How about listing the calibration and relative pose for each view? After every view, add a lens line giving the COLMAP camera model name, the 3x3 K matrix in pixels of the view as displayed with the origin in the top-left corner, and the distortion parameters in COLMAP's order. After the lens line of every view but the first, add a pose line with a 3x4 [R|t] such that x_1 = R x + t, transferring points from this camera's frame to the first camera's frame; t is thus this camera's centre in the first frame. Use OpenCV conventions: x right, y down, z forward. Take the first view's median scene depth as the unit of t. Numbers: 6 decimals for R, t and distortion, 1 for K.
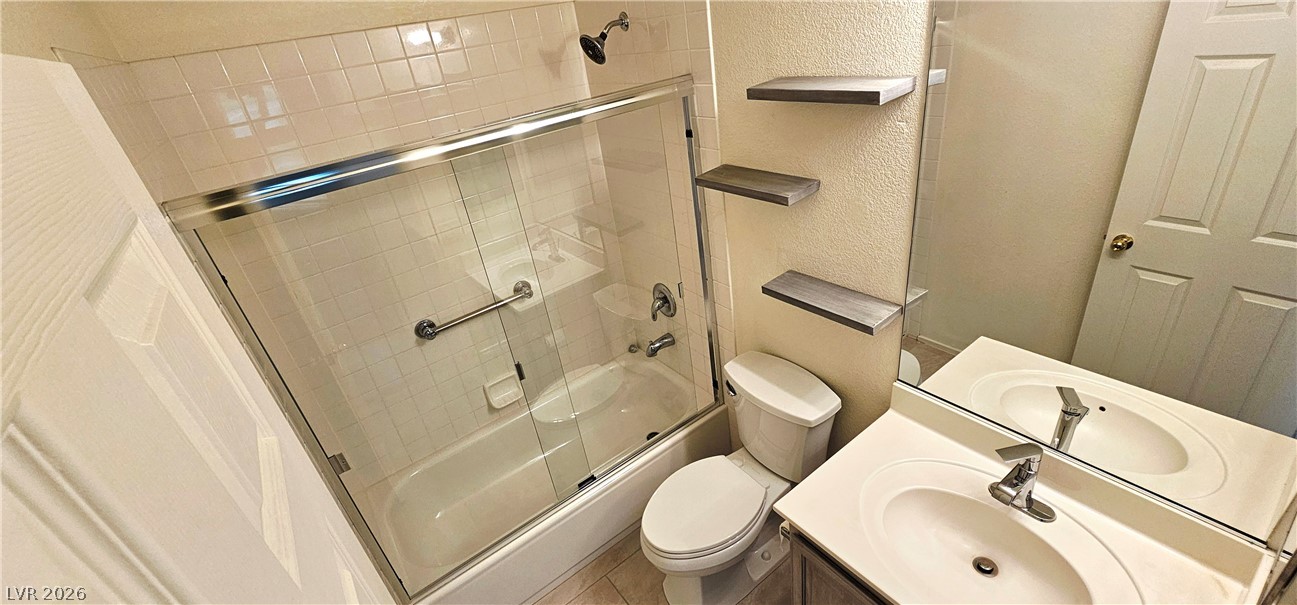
lens RADIAL K [[535.8, 0, 648.8], [0, 535.8, 303.4], [0, 0, 1]] dist [-0.000058, -0.001305]
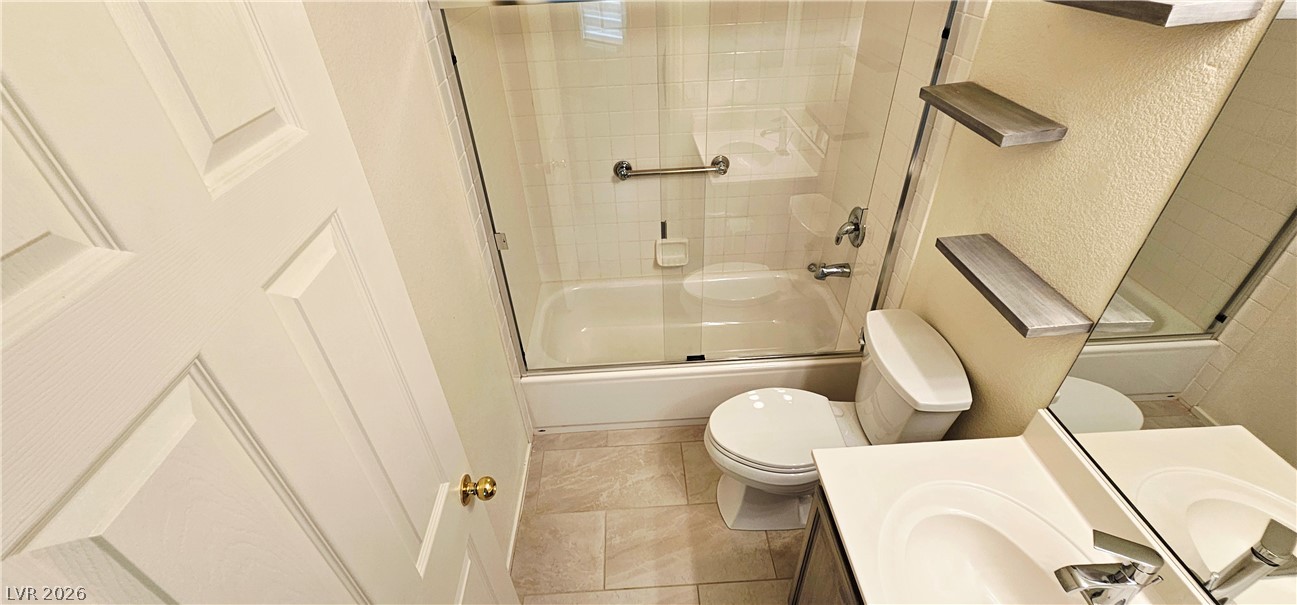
lens RADIAL K [[535.8, 0, 645.6], [0, 535.8, 304.6], [0, 0, 1]] dist [-0.000058, -0.001305]
pose [[0.823643, 0.416223, -0.385190, 0.185081], [-0.337752, 0.905641, 0.256395, 0.001916], [0.455561, -0.081079, 0.886504, 0.035891]]
